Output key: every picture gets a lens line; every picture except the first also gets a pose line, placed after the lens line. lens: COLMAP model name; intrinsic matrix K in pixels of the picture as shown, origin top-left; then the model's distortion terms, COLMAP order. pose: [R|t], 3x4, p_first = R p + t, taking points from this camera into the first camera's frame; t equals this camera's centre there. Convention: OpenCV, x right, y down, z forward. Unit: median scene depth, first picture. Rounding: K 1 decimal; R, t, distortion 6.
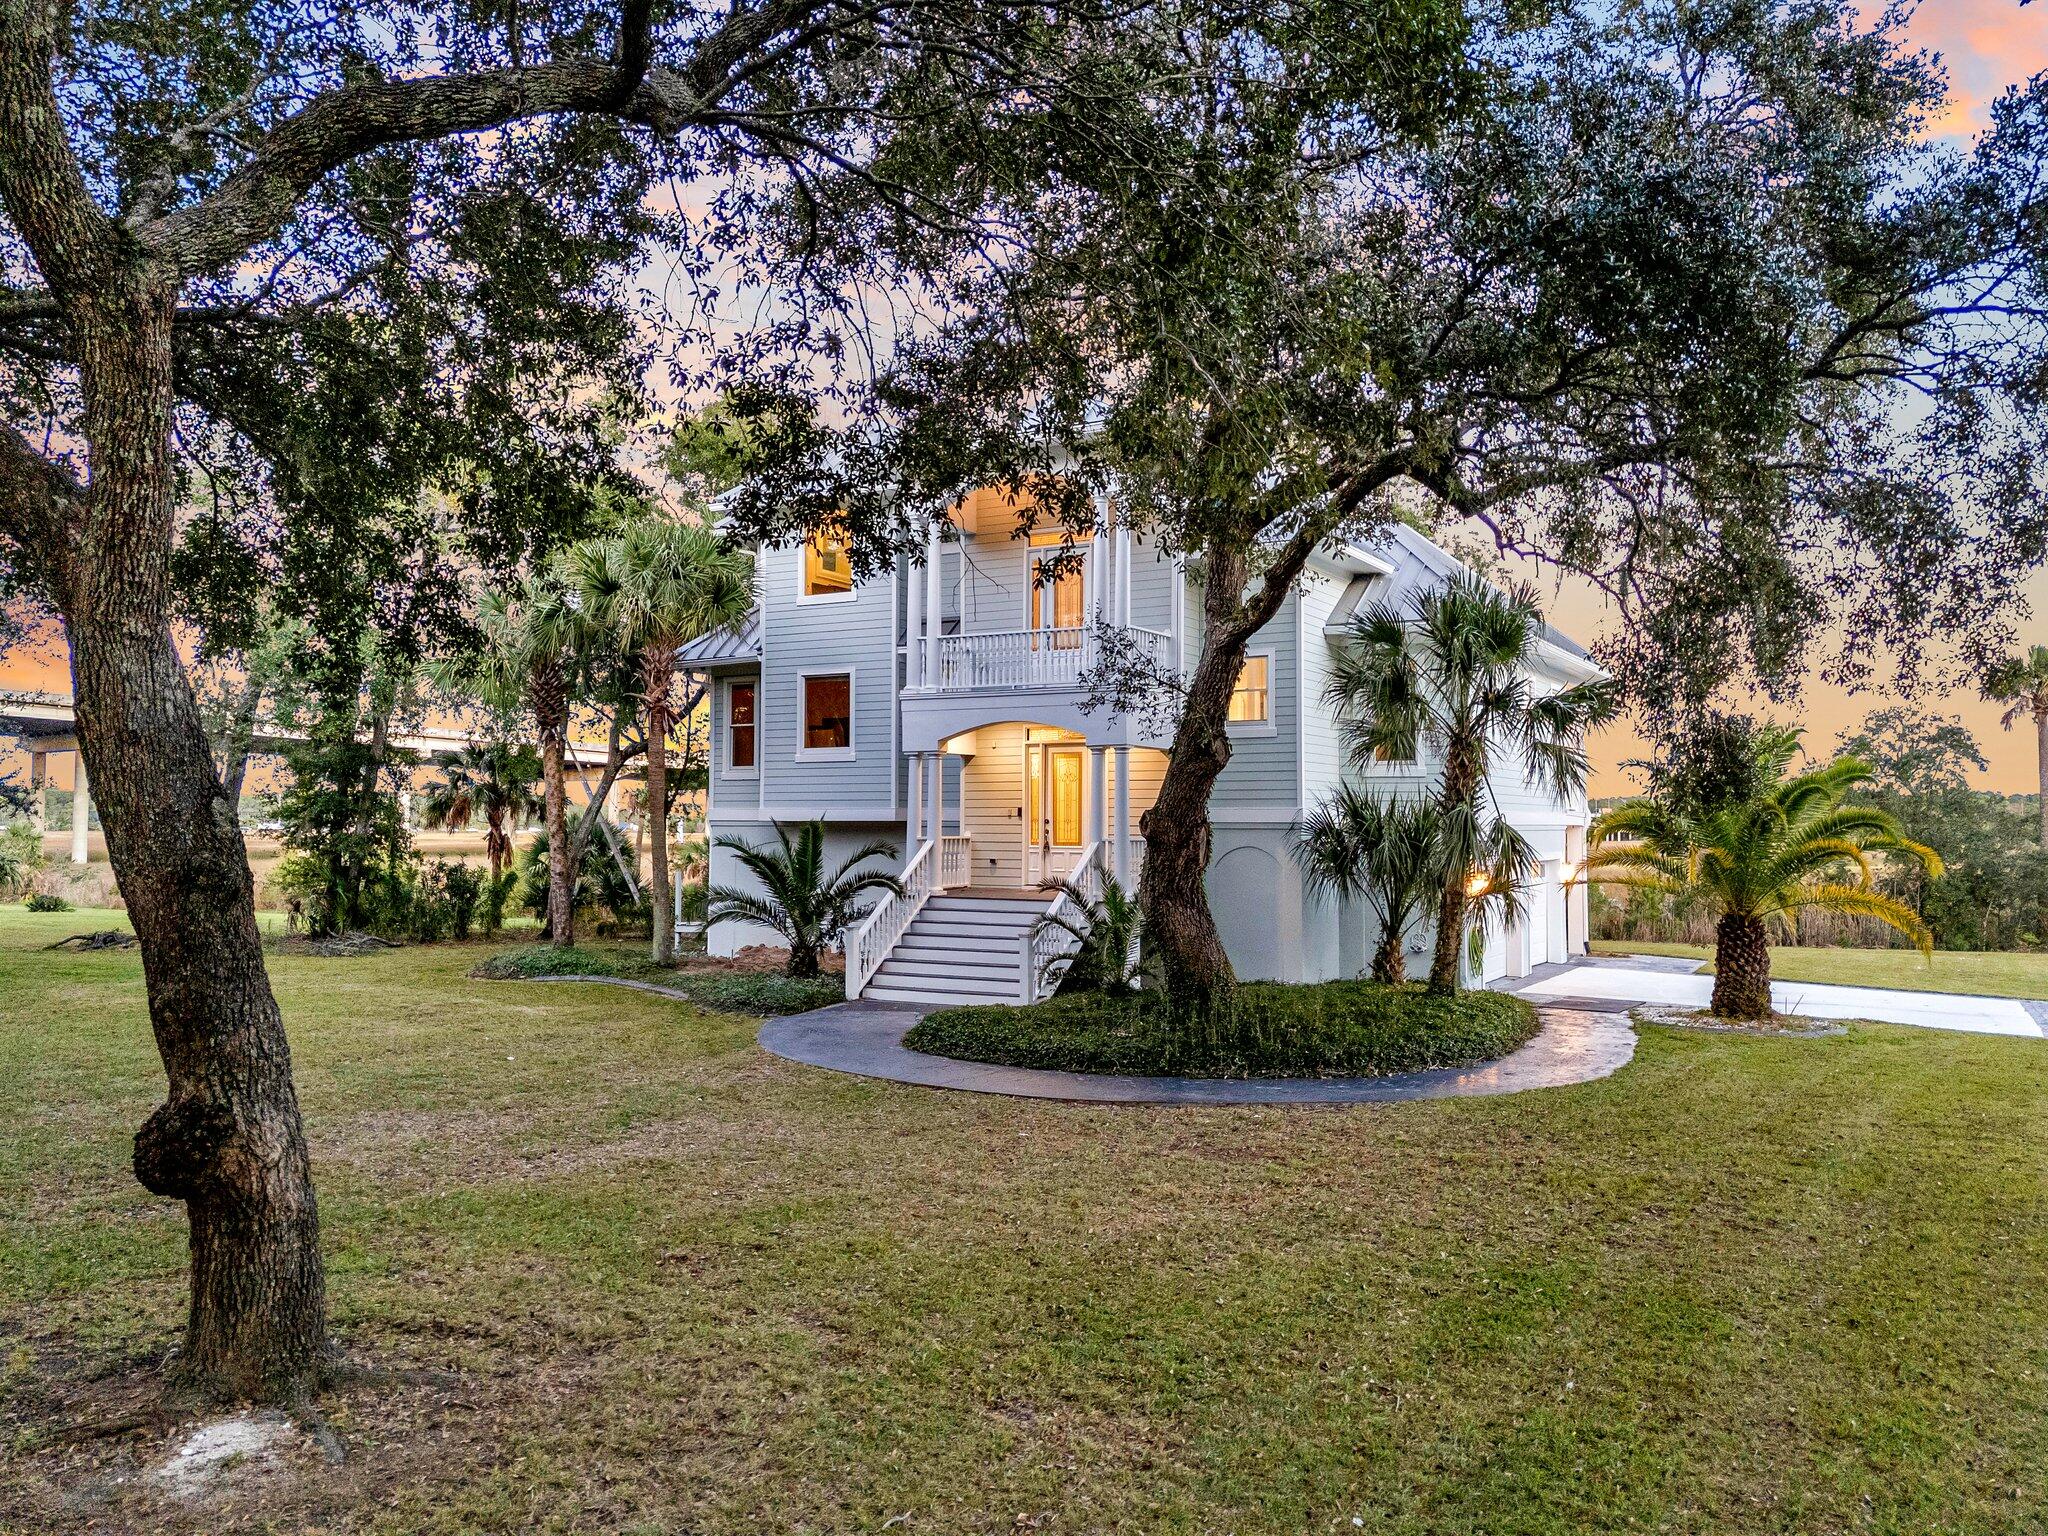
lens RADIAL K [[1471.5, 0, 1024.0], [0, 1471.5, 768.0], [0, 0, 1]] dist [0.035014, -0.001654]
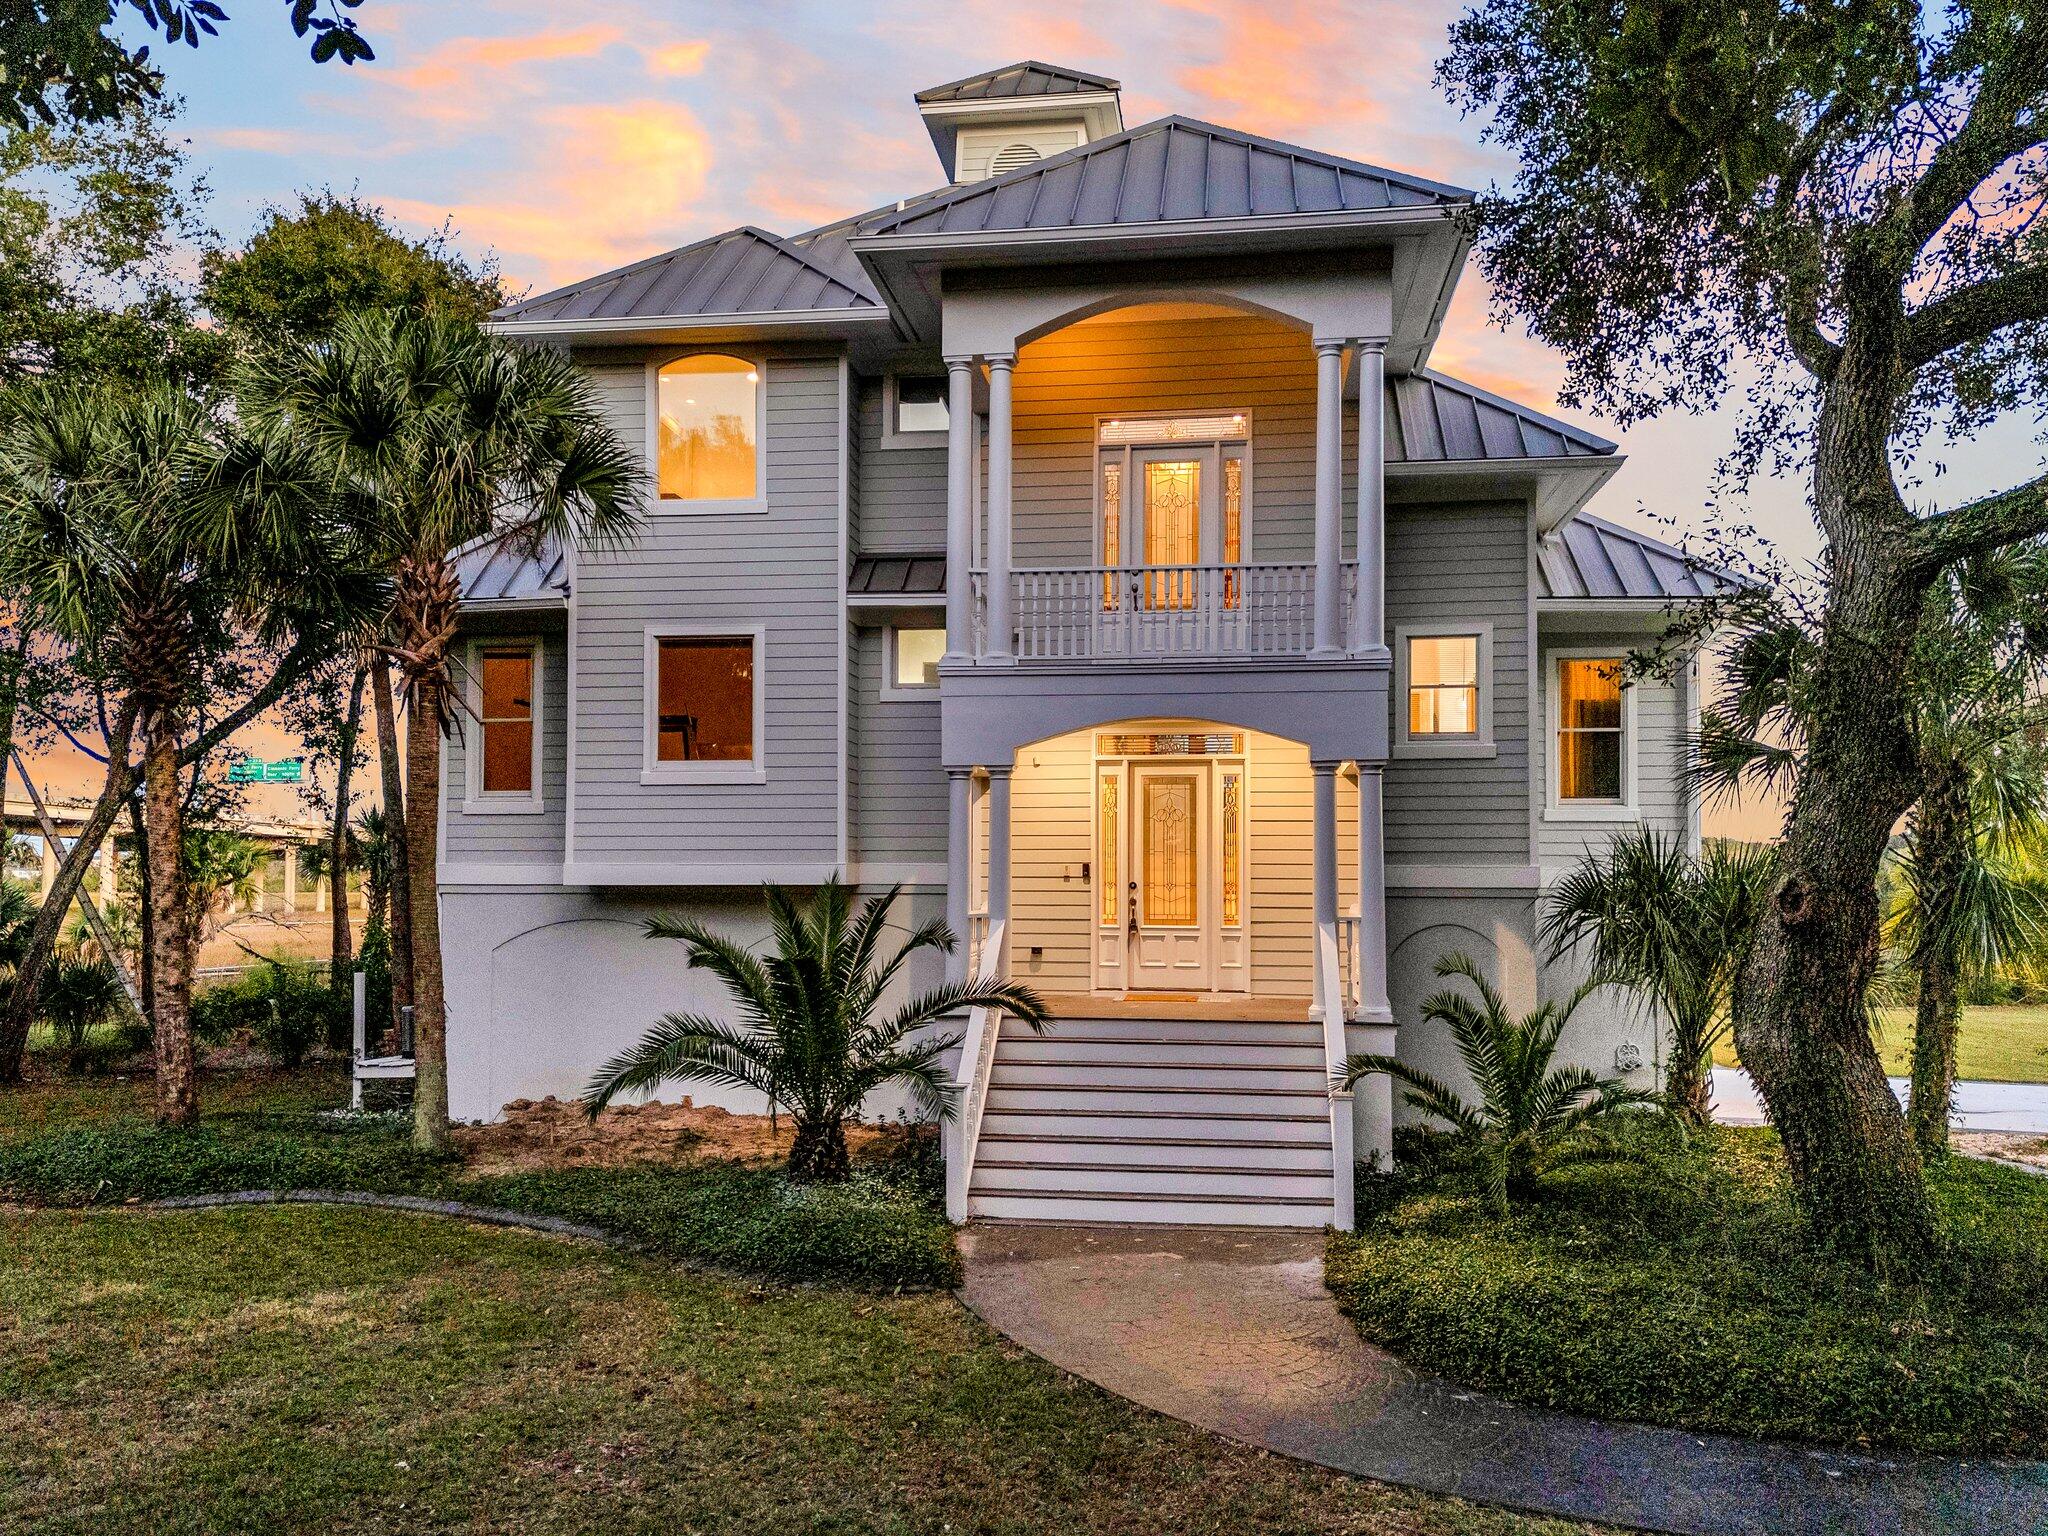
lens RADIAL K [[1491.2, 0, 1029.4], [0, 1491.2, 877.3], [0, 0, 1]] dist [0.035544, -0.005097]
pose [[0.920217, 0.000896, 0.391407, -0.302290], [-0.012956, 0.999519, 0.028173, 0.017101], [-0.391193, -0.030996, 0.919786, 0.487194]]
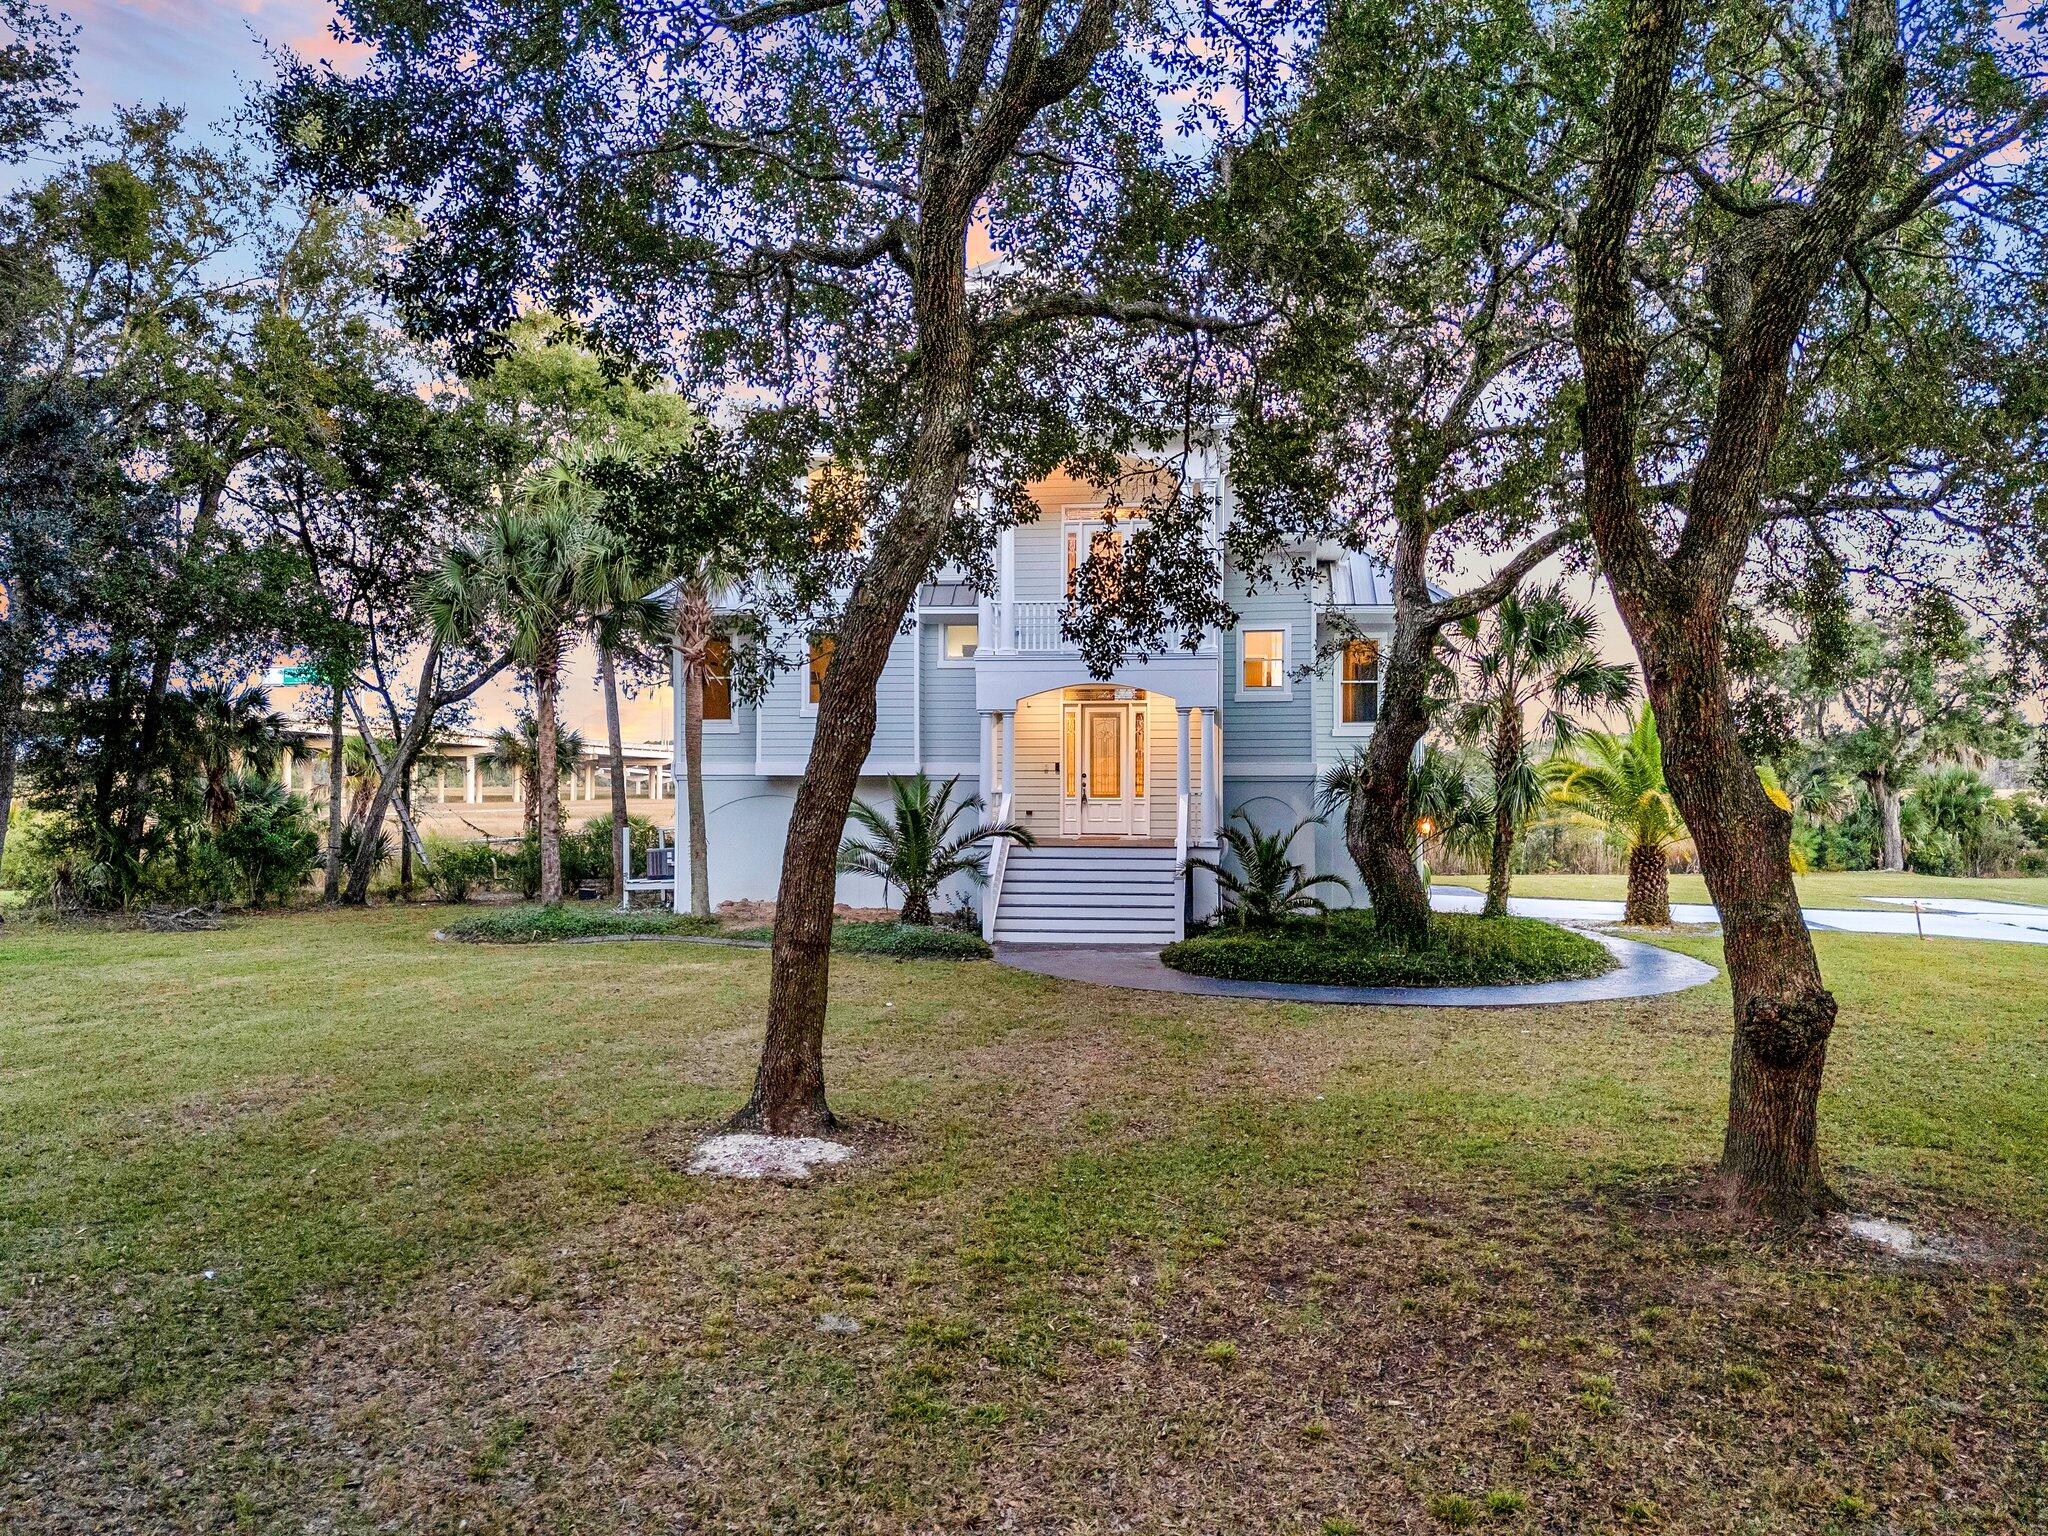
lens RADIAL K [[1454.9, 0, 999.3], [0, 1454.9, 772.1], [0, 0, 1]] dist [0.001351, -0.002309]
pose [[0.927225, 0.000710, 0.374505, -0.494362], [-0.012020, 0.999539, 0.027865, 0.005180], [-0.374312, -0.030339, 0.926806, 0.032743]]
